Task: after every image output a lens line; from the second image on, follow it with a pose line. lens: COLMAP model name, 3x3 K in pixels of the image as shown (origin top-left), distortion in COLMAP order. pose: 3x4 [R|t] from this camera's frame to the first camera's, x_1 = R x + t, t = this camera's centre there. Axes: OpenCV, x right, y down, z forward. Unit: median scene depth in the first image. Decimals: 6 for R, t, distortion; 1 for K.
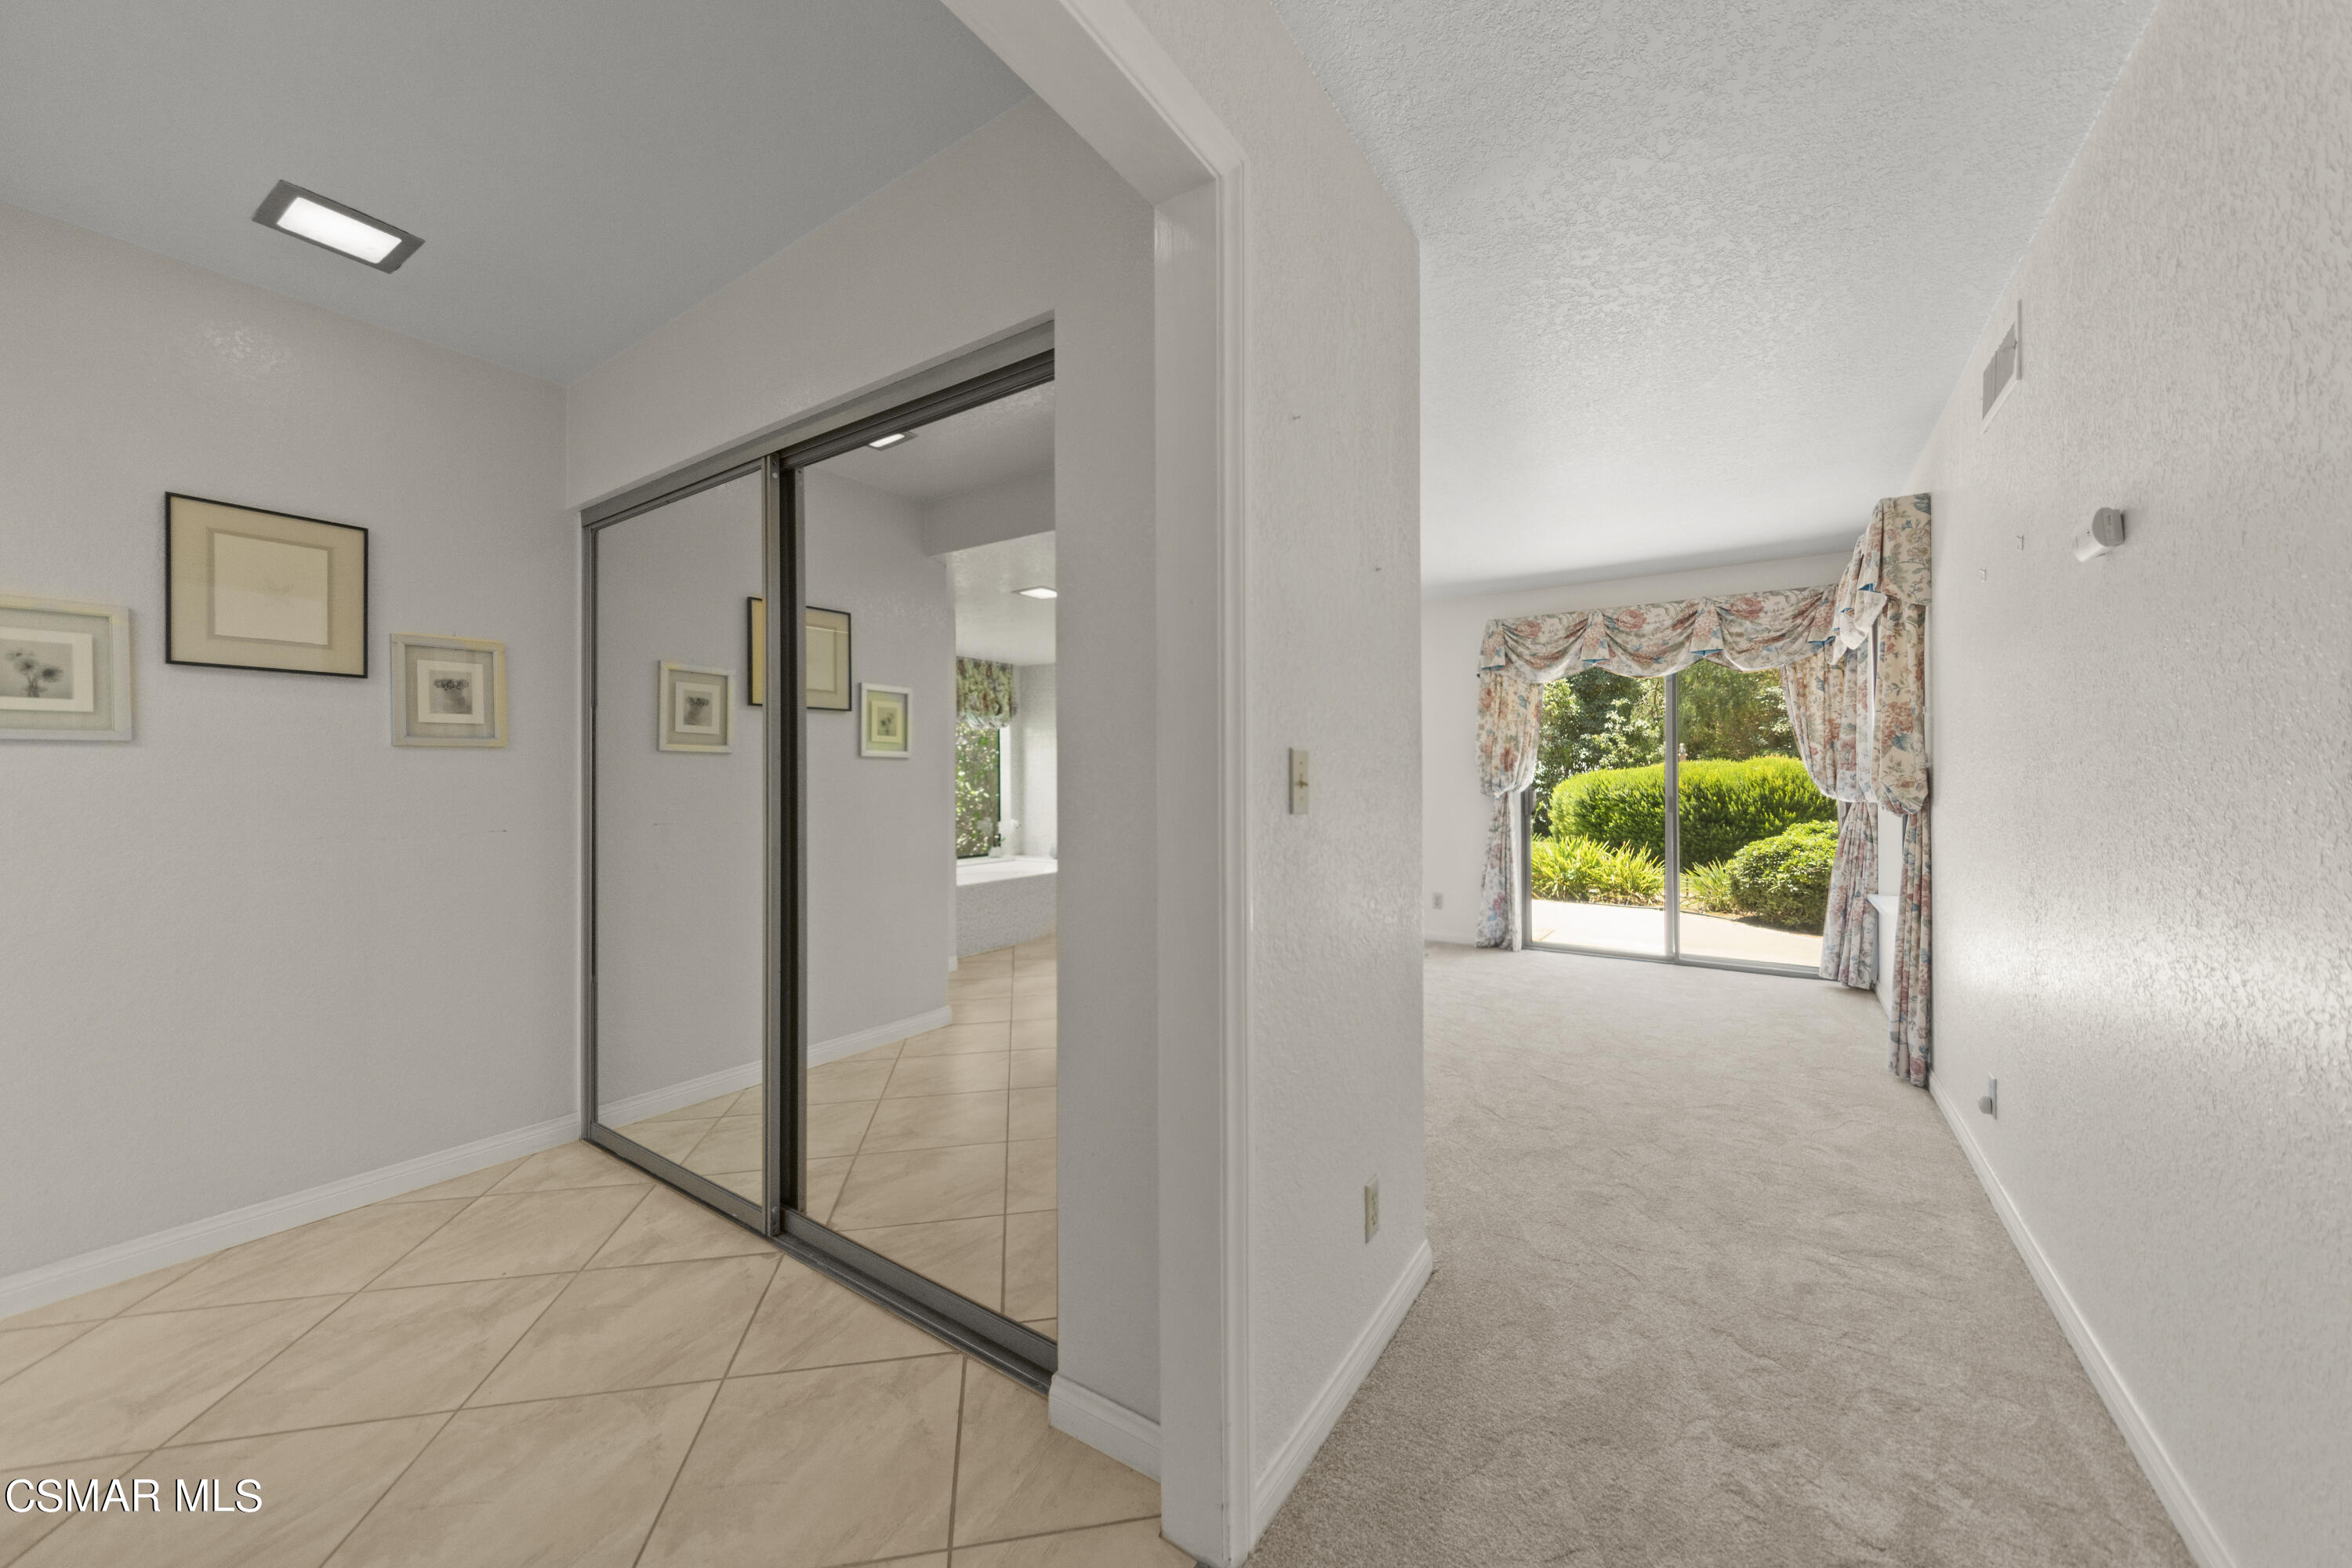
lens RADIAL K [[863.7, 0, 1171.7], [0, 863.7, 784.1], [0, 0, 1]] dist [0.000014, 0.001978]
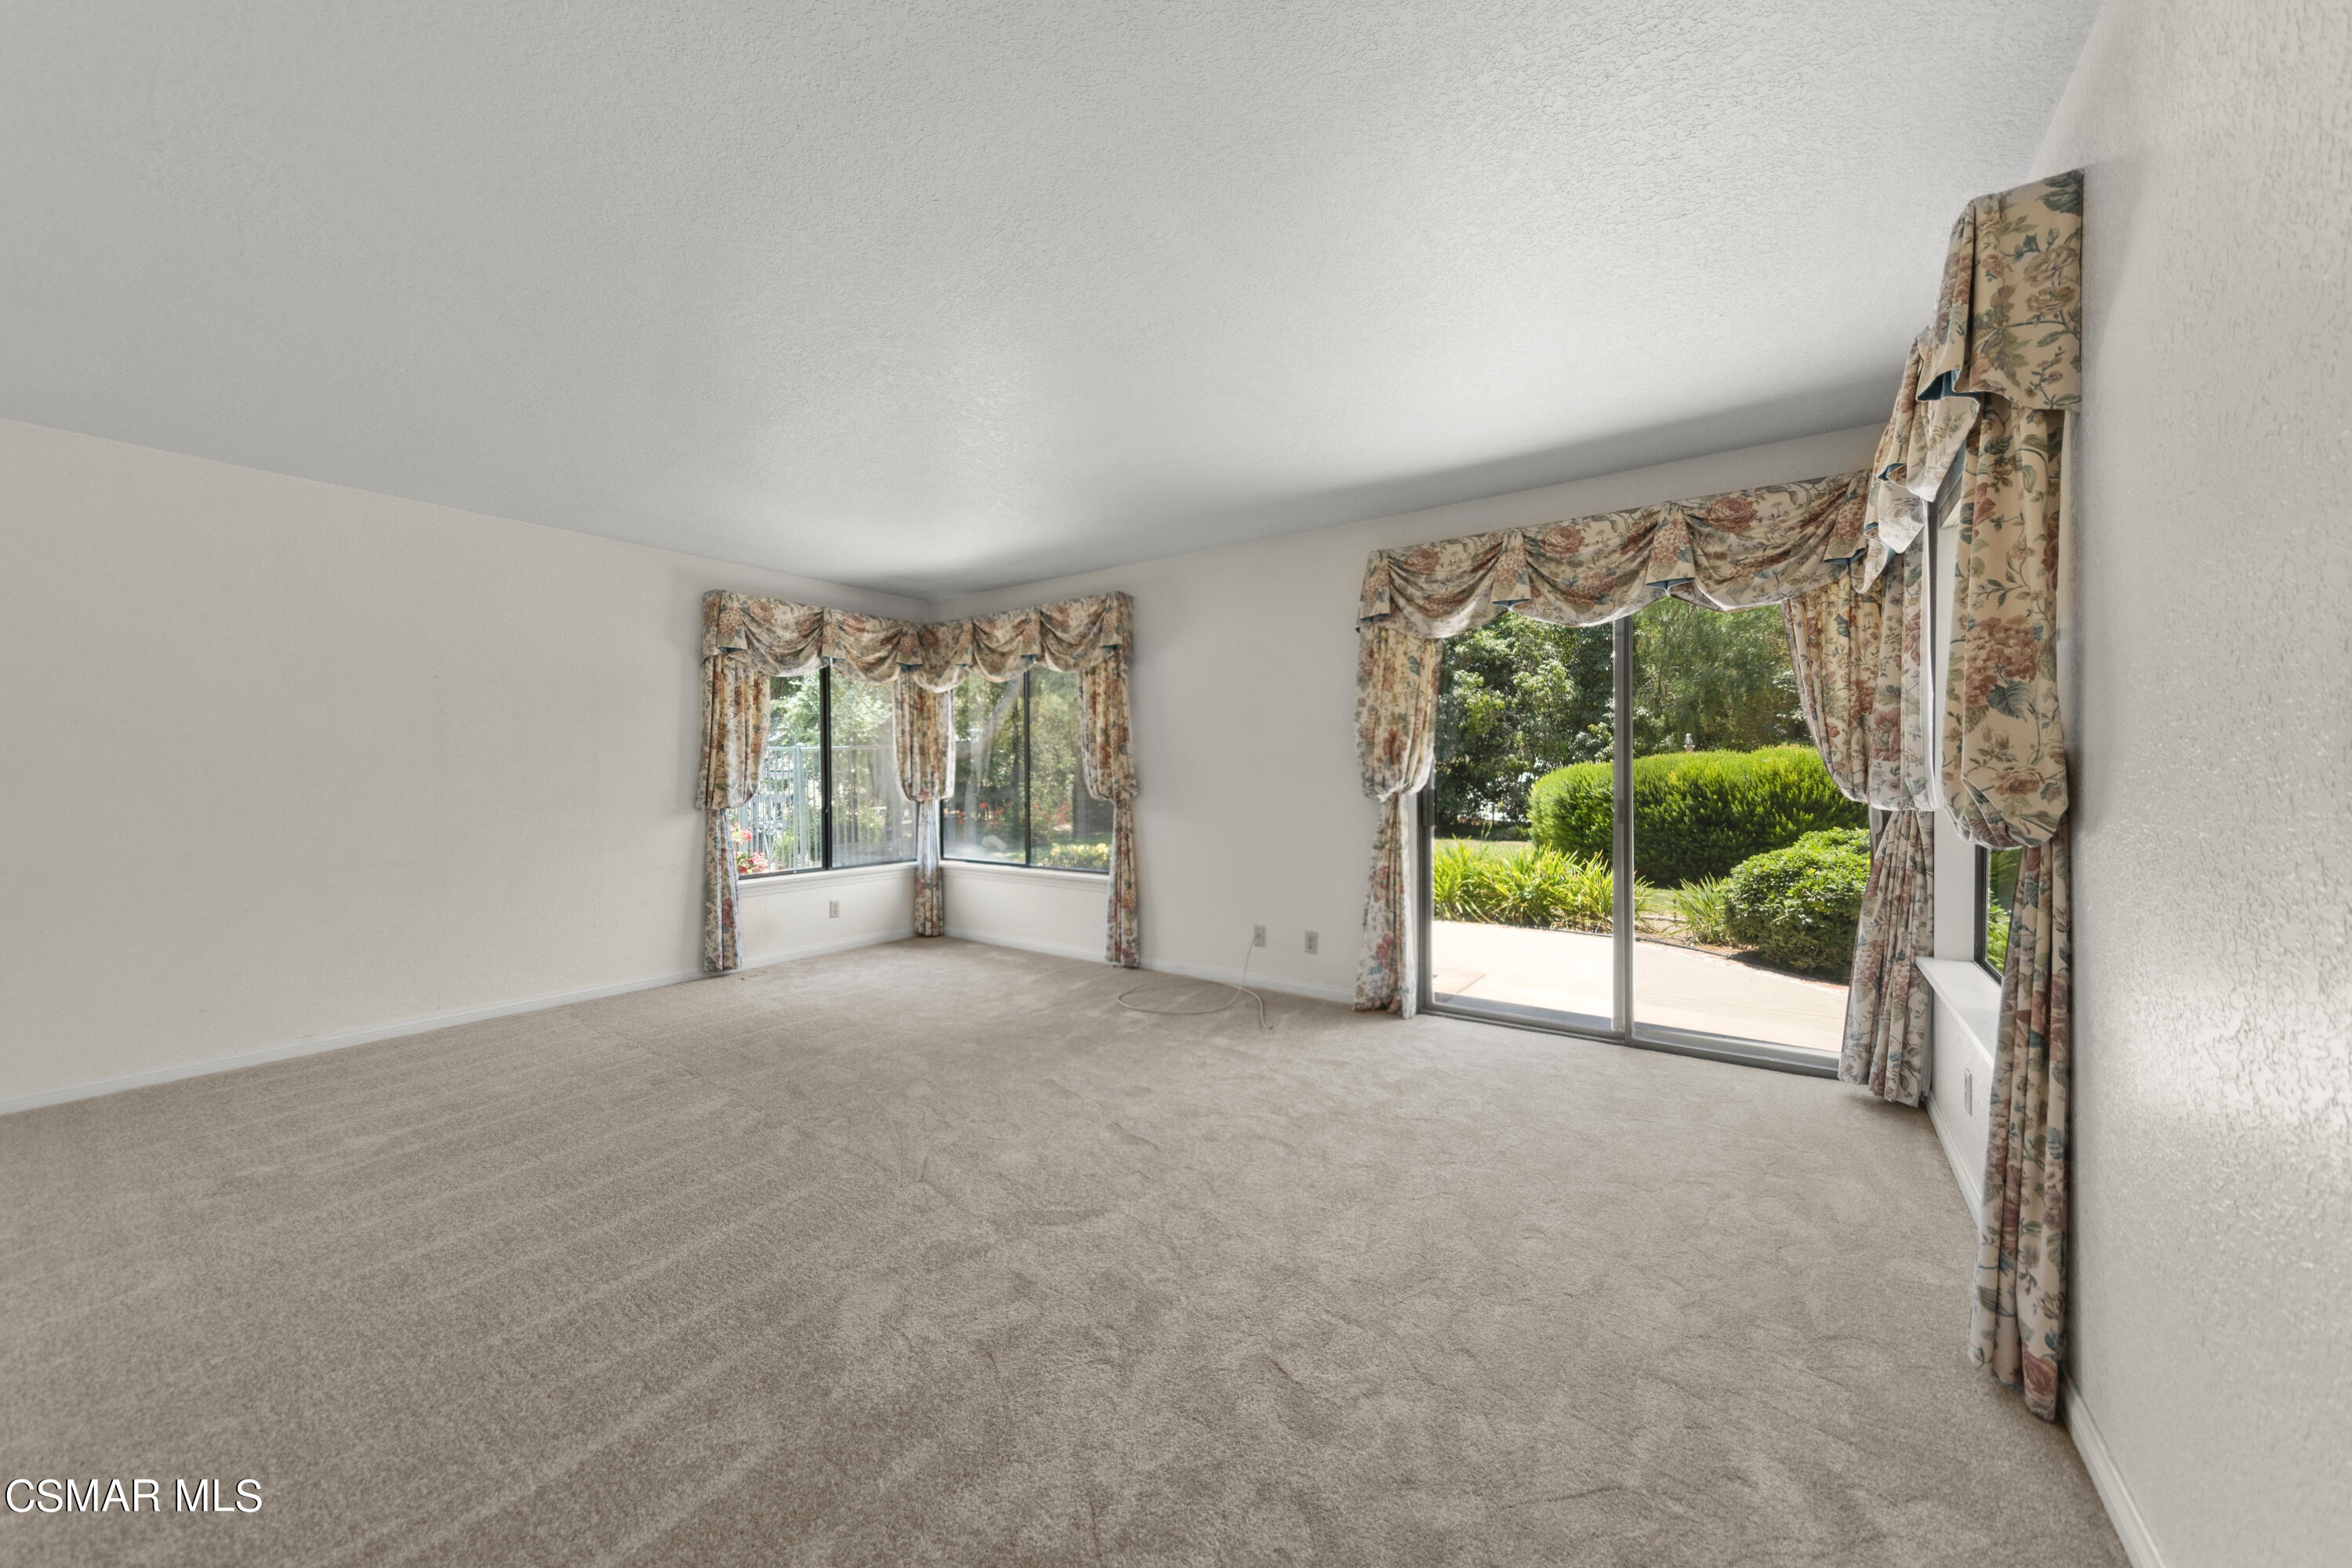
lens RADIAL K [[863.7, 0, 1169.3], [0, 863.7, 792.7], [0, 0, 1]] dist [0.000014, 0.001978]
pose [[0.999787, -0.003191, -0.020382, 0.265524], [0.003494, 0.999883, 0.014892, -0.003438], [0.020332, -0.014960, 0.999681, 0.350070]]
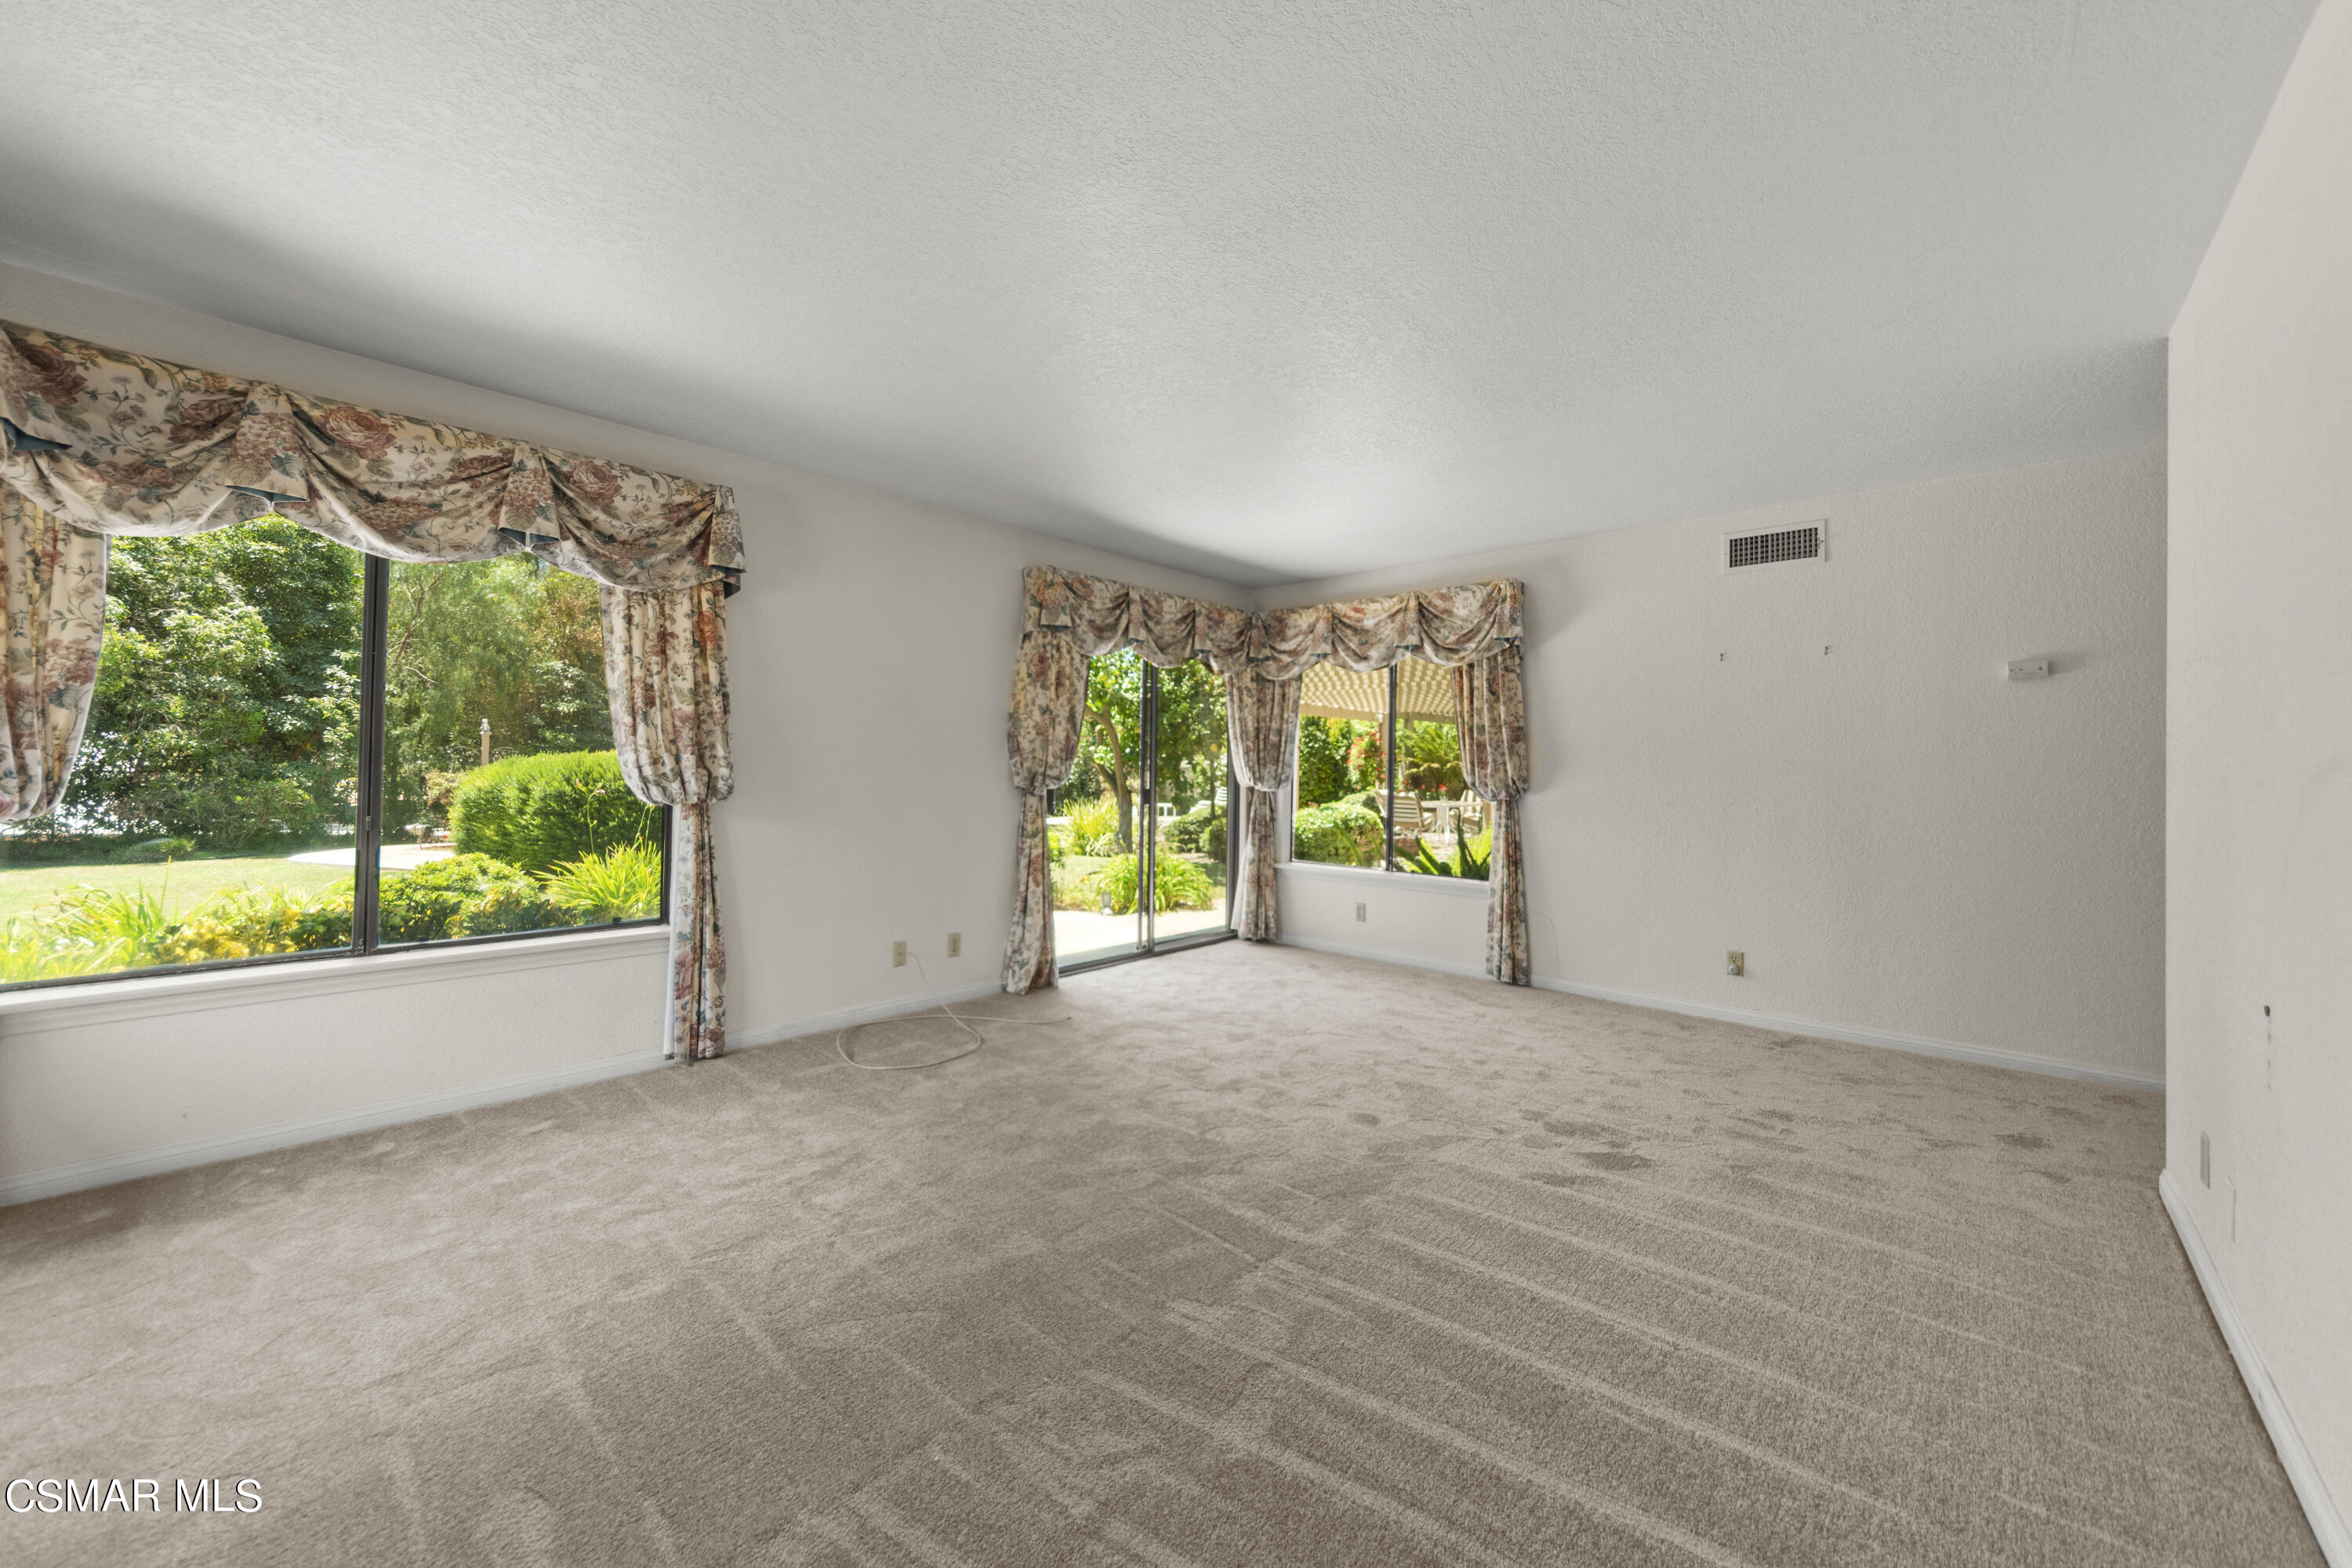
lens RADIAL K [[863.7, 0, 1165.5], [0, 863.7, 765.7], [0, 0, 1]] dist [0.000014, 0.001978]
pose [[0.143580, 0.007388, 0.989611, -0.467330], [-0.006227, 0.999959, -0.006561, -0.006489], [-0.989619, -0.005220, 0.143620, 0.961032]]
